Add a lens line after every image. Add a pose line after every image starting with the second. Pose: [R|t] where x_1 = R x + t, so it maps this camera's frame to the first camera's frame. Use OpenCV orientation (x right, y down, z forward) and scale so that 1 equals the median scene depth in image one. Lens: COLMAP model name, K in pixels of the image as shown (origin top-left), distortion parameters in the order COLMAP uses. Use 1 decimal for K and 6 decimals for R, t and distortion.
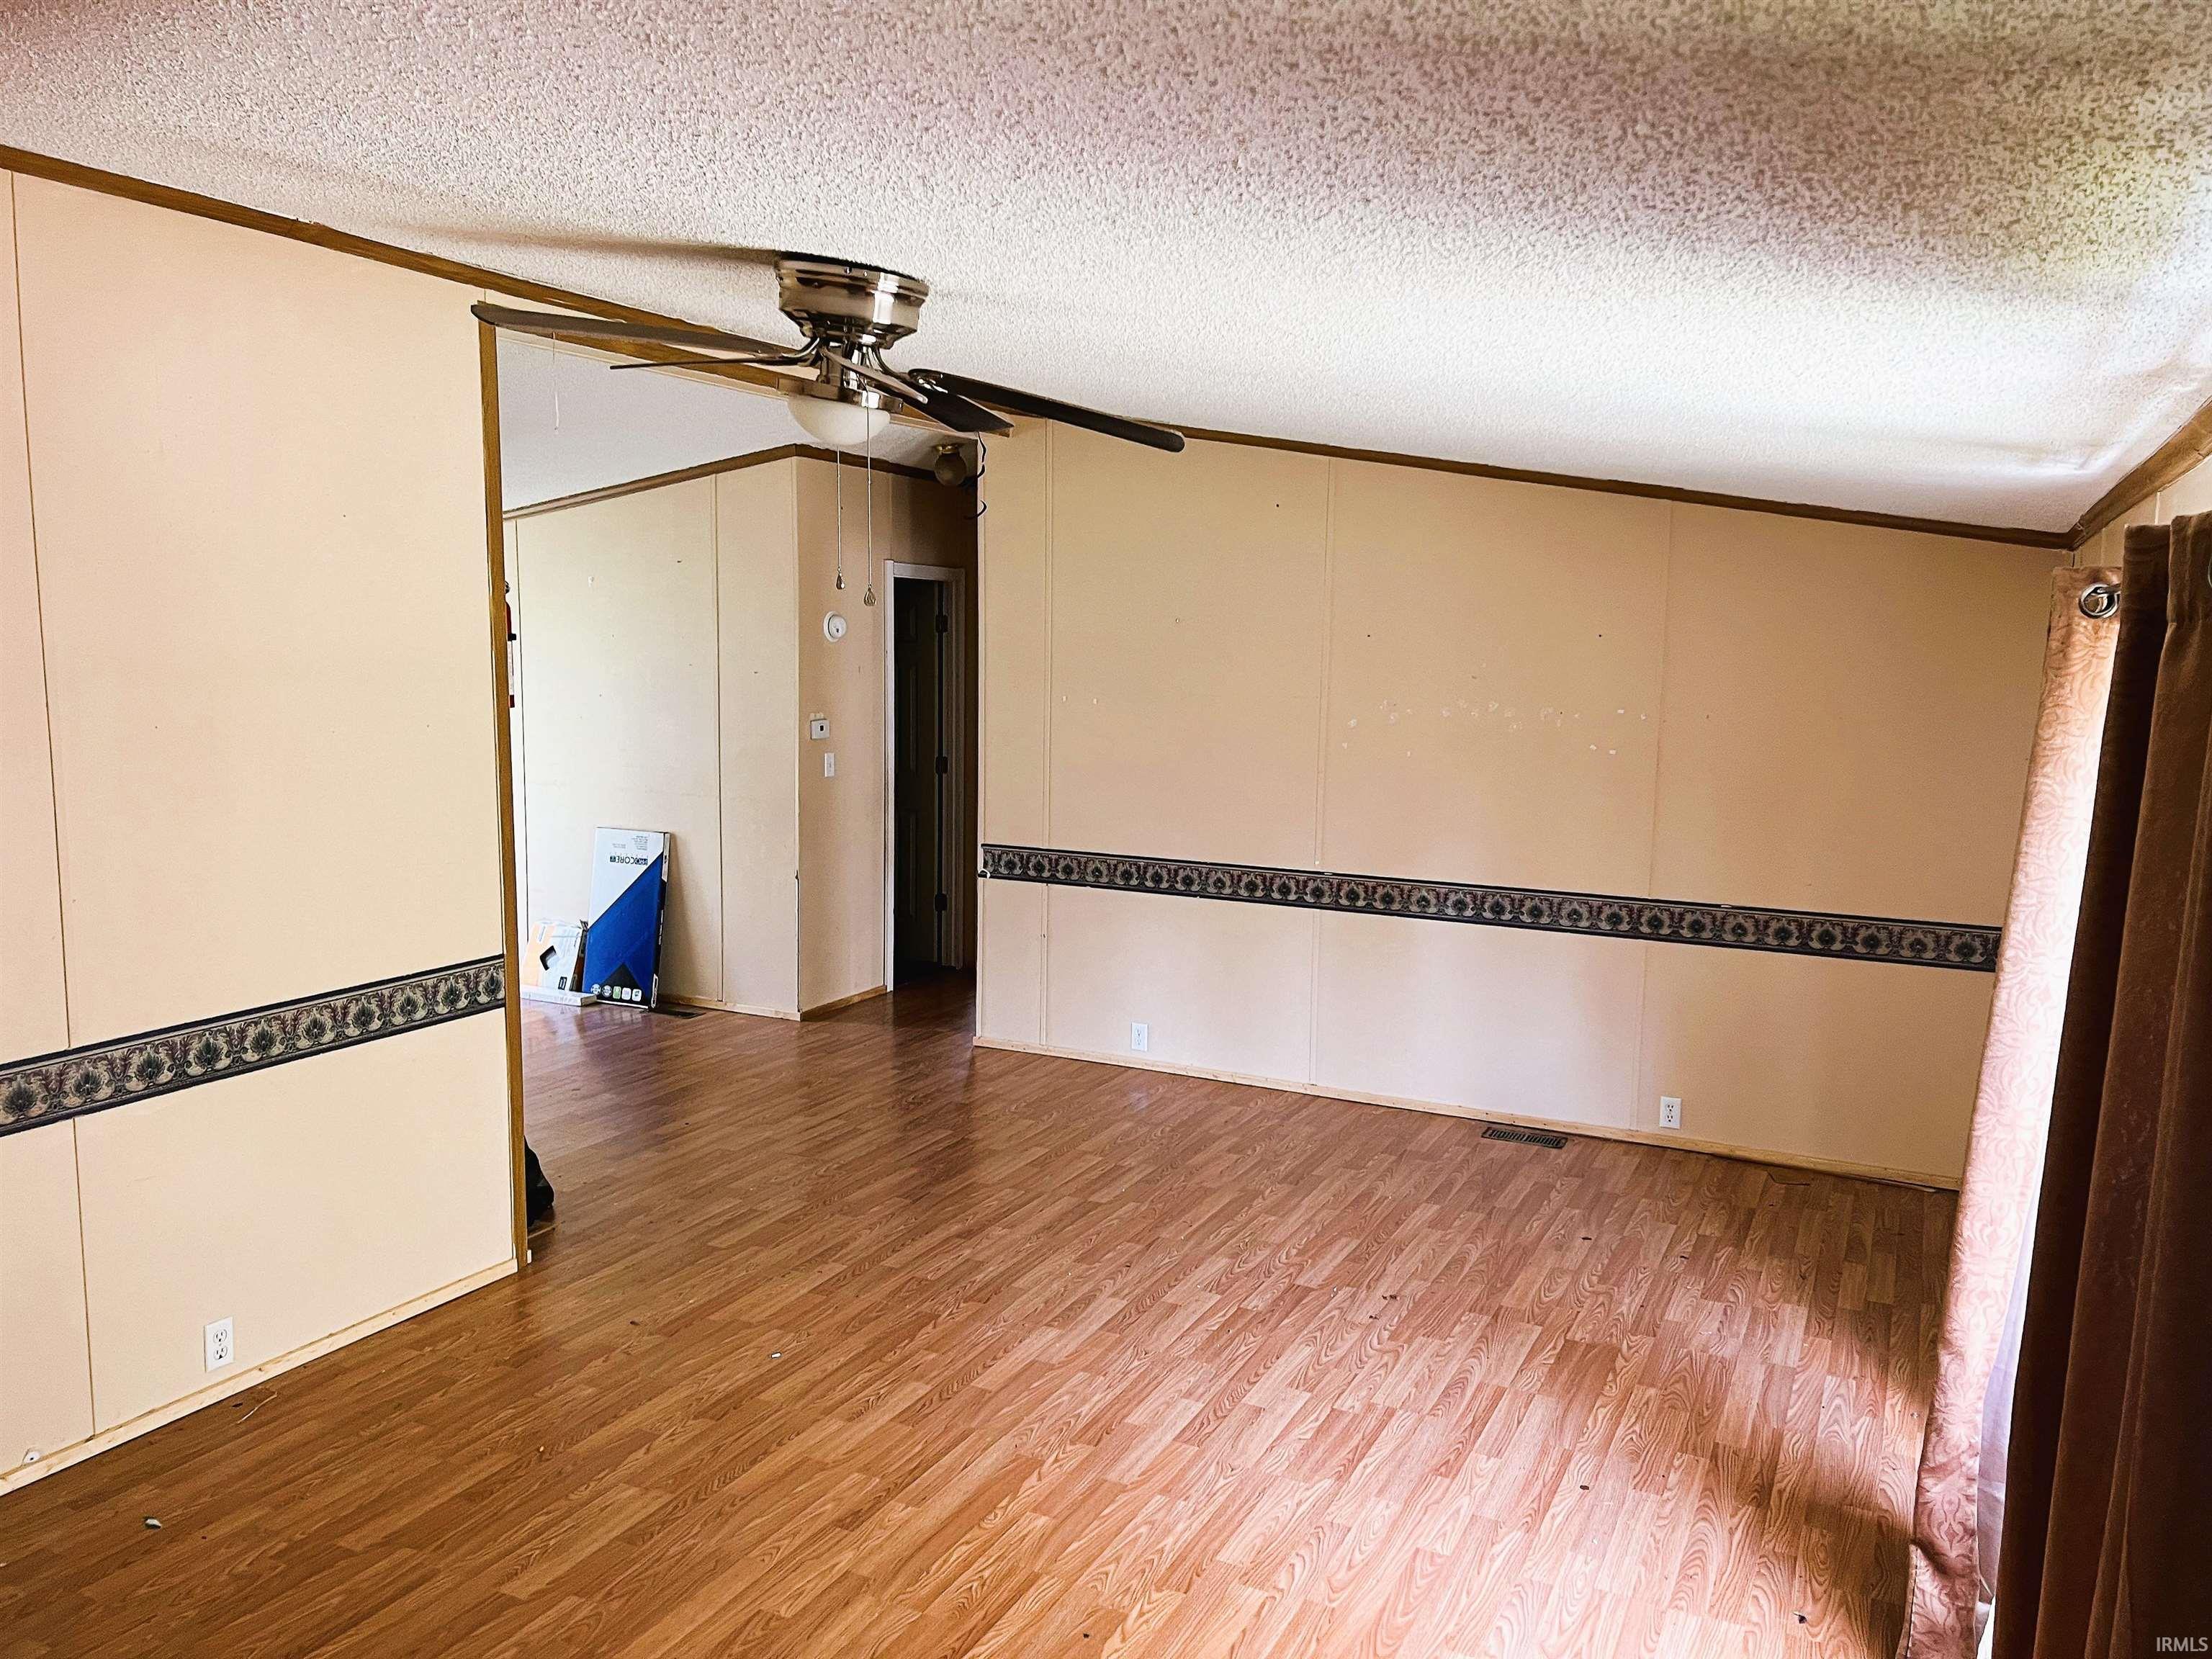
lens RADIAL K [[1655.6, 0, 1102.1], [0, 1655.6, 832.0], [0, 0, 1]] dist [0.057261, -0.003466]
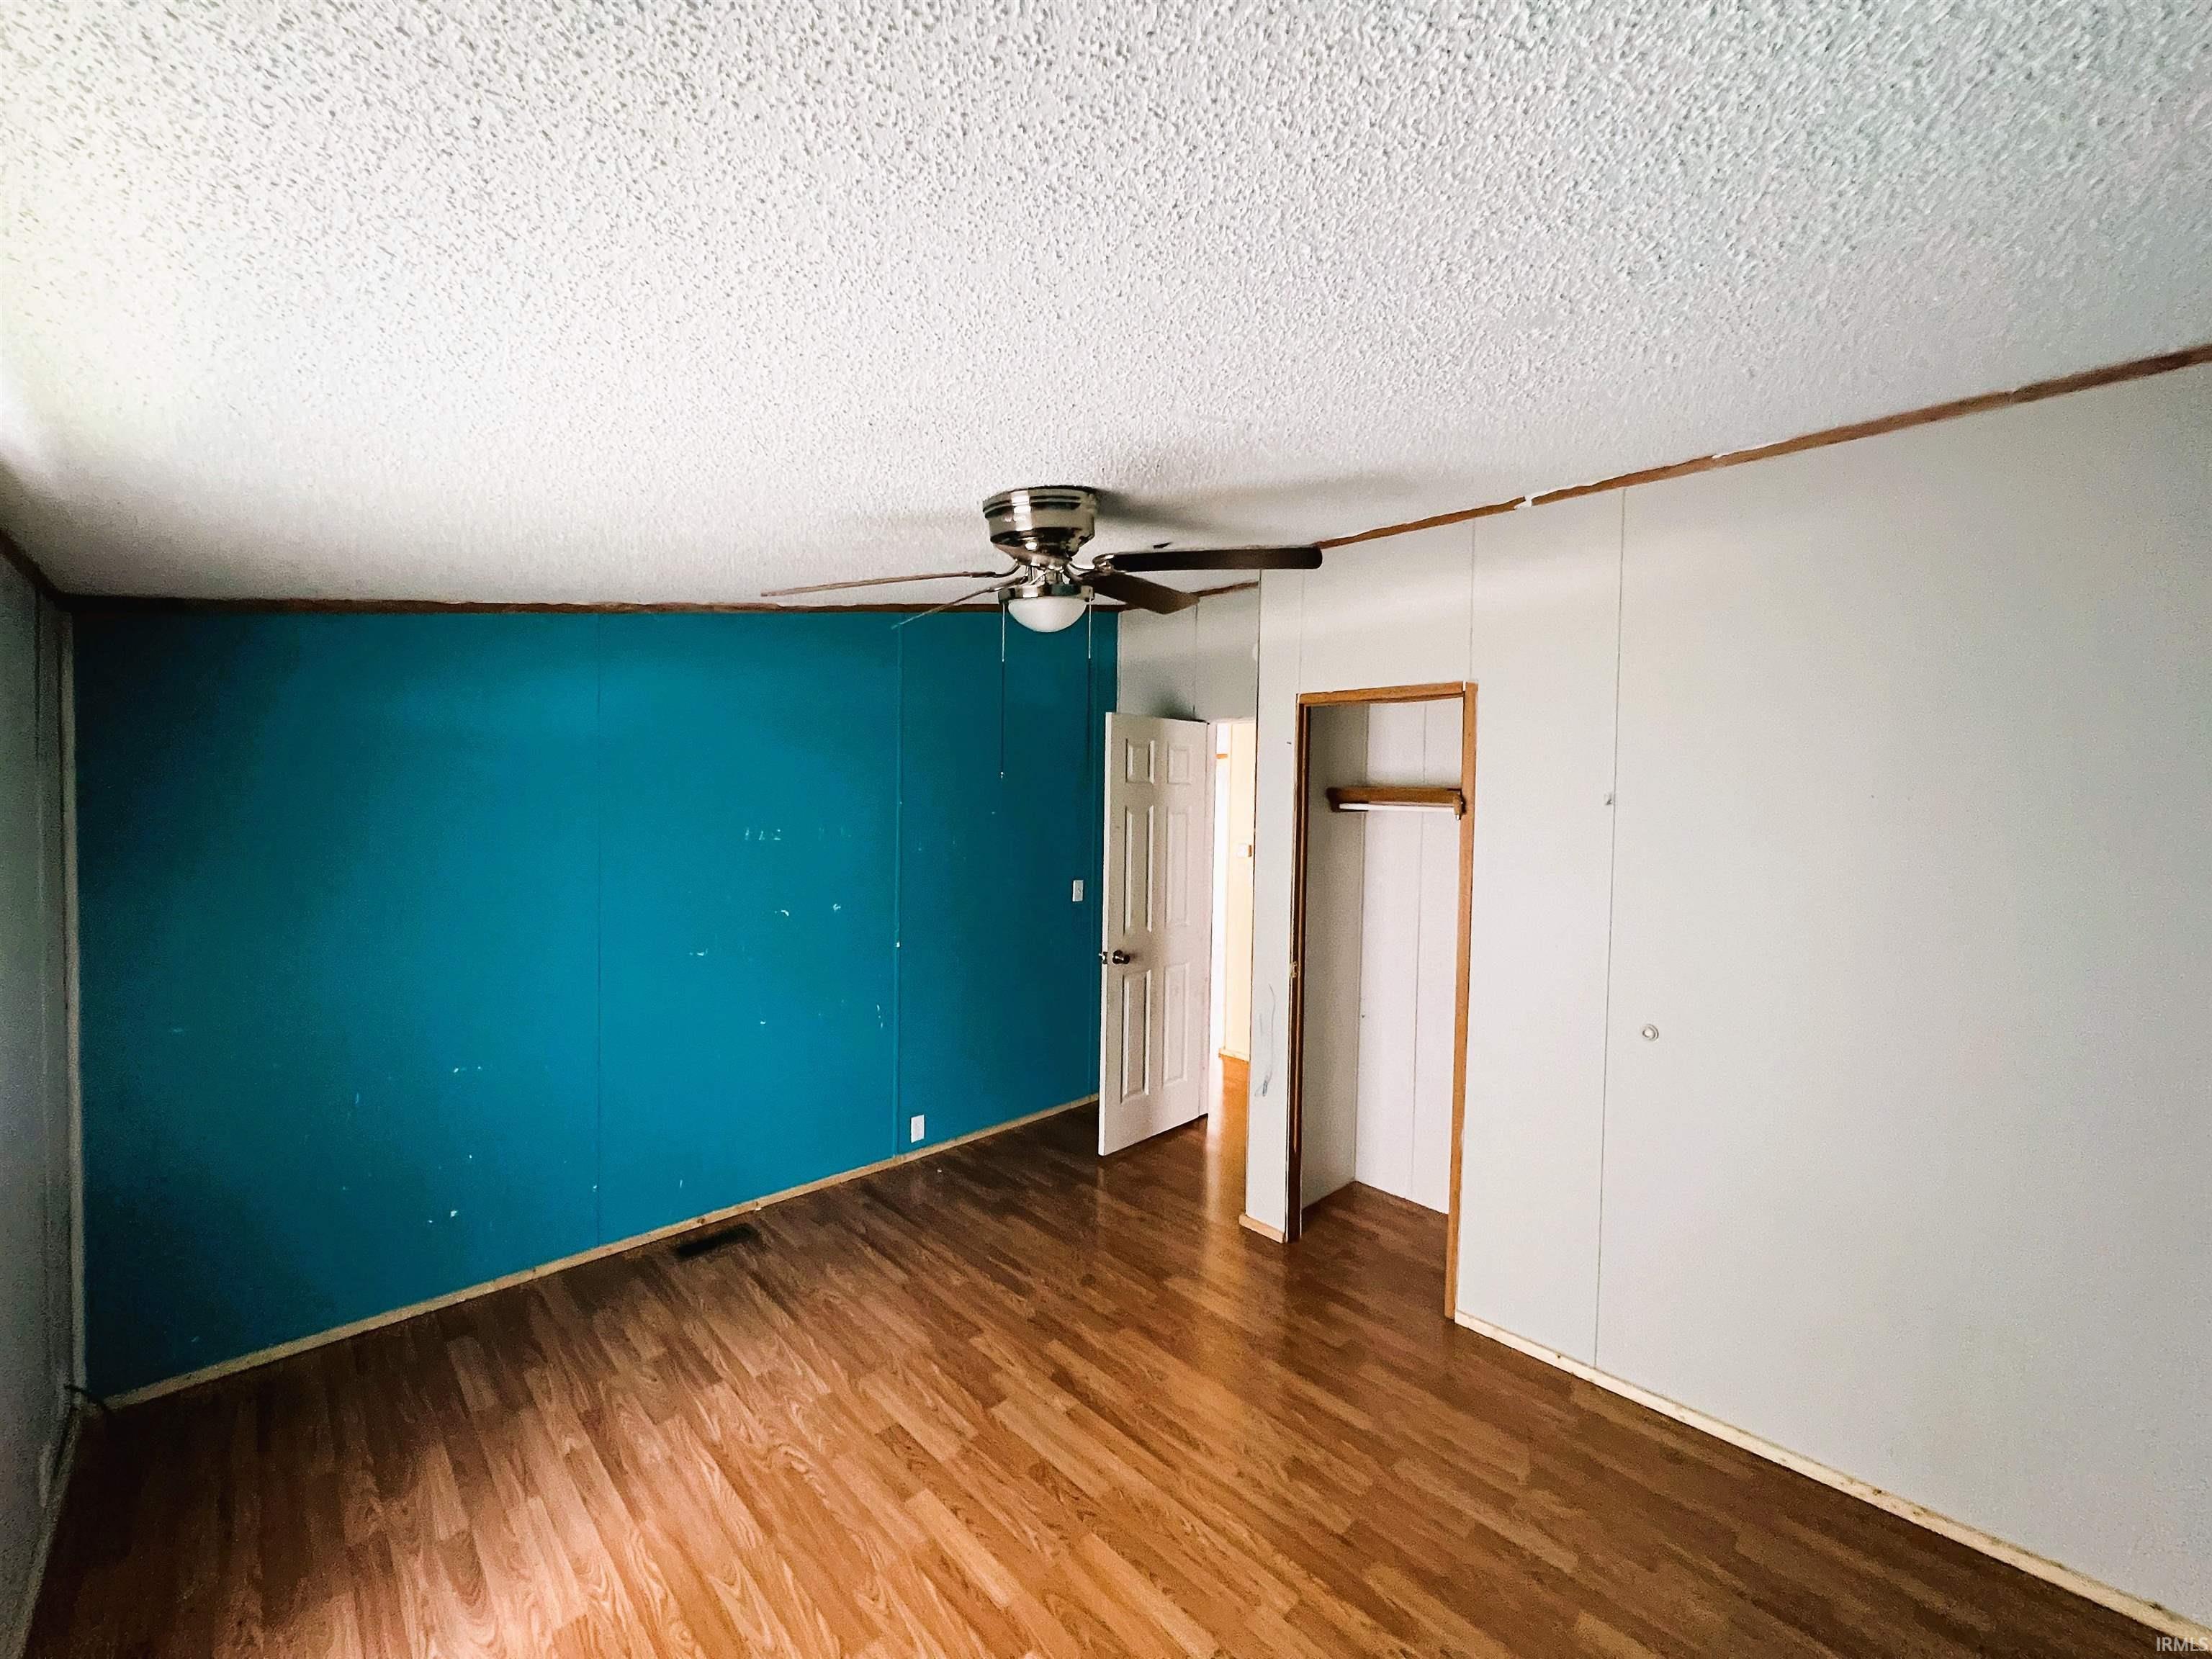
lens RADIAL K [[892.6, 0, 1102.0], [0, 892.6, 836.1], [0, 0, 1]] dist [0.010566, -0.000124]
pose [[-0.326162, -0.017779, -0.945147, 0.541103], [-0.171413, 0.984361, 0.040636, -0.057935], [0.929643, 0.175265, -0.324109, 1.202555]]
